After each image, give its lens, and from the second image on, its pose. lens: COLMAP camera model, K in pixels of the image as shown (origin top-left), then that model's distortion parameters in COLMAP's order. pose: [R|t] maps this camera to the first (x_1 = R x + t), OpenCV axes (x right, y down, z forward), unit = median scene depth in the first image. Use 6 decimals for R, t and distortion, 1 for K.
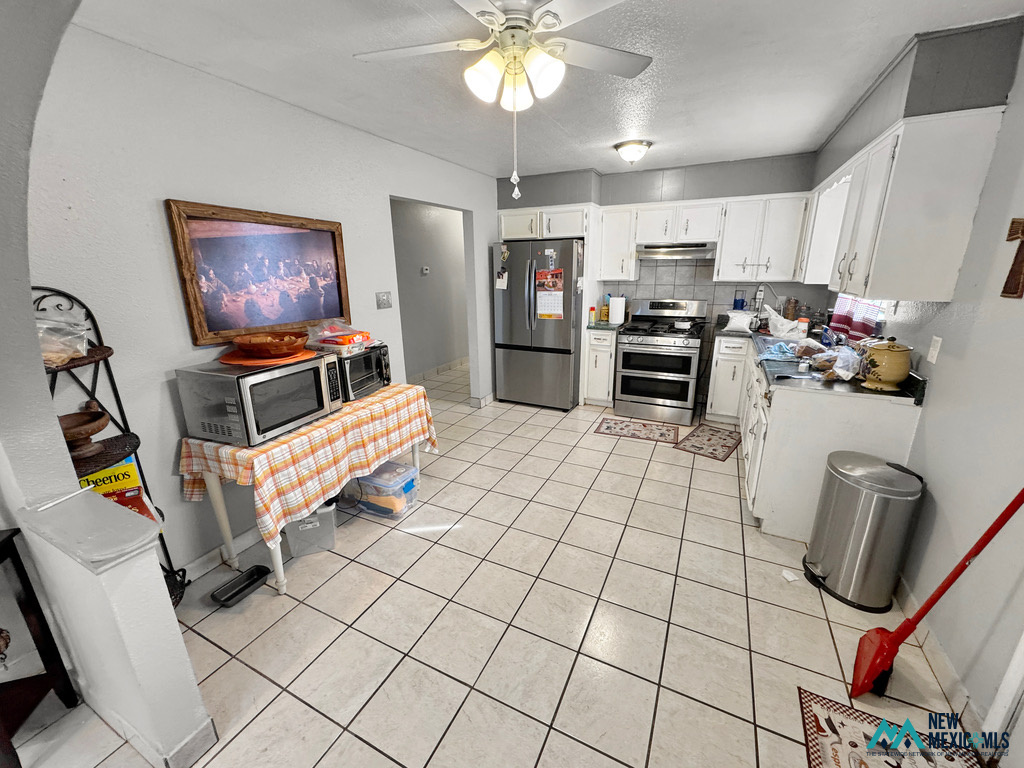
lens RADIAL K [[415.5, 0, 512.9], [0, 415.5, 380.9], [0, 0, 1]] dist [-0.001243, -0.000022]
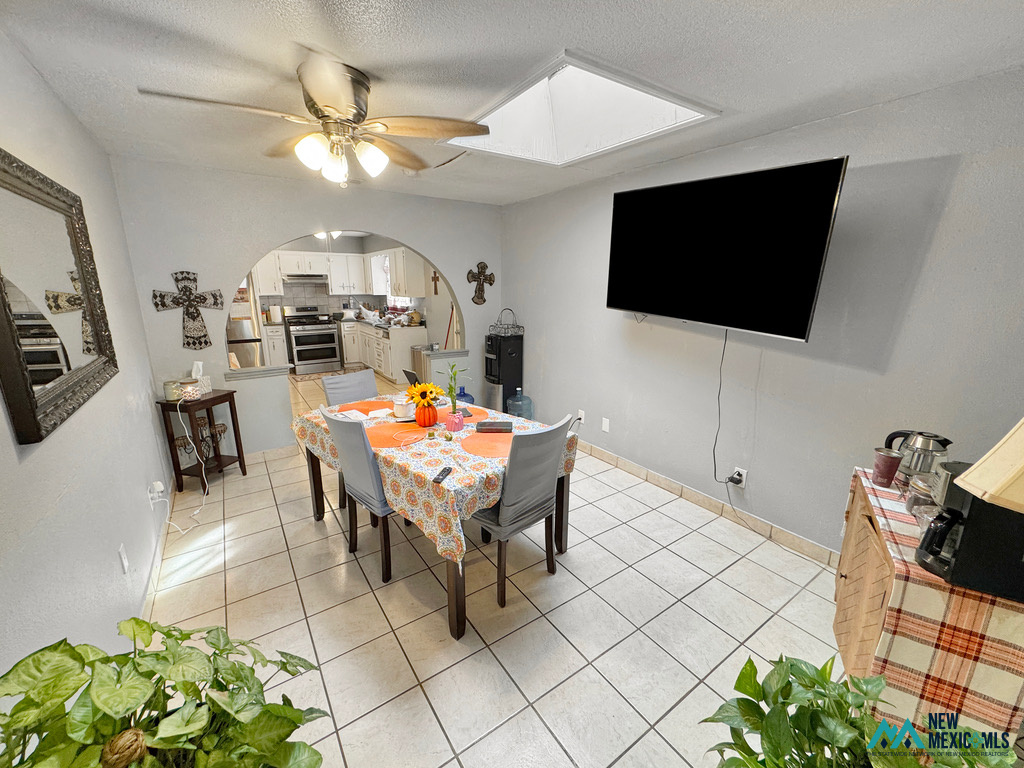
lens RADIAL K [[415.5, 0, 508.4], [0, 415.5, 384.3], [0, 0, 1]] dist [-0.001243, -0.000022]
pose [[0.495364, -0.198918, 0.845604, -0.827504], [0.230873, 0.968568, 0.092596, 0.174338], [-0.837443, 0.149358, 0.525719, -0.641238]]
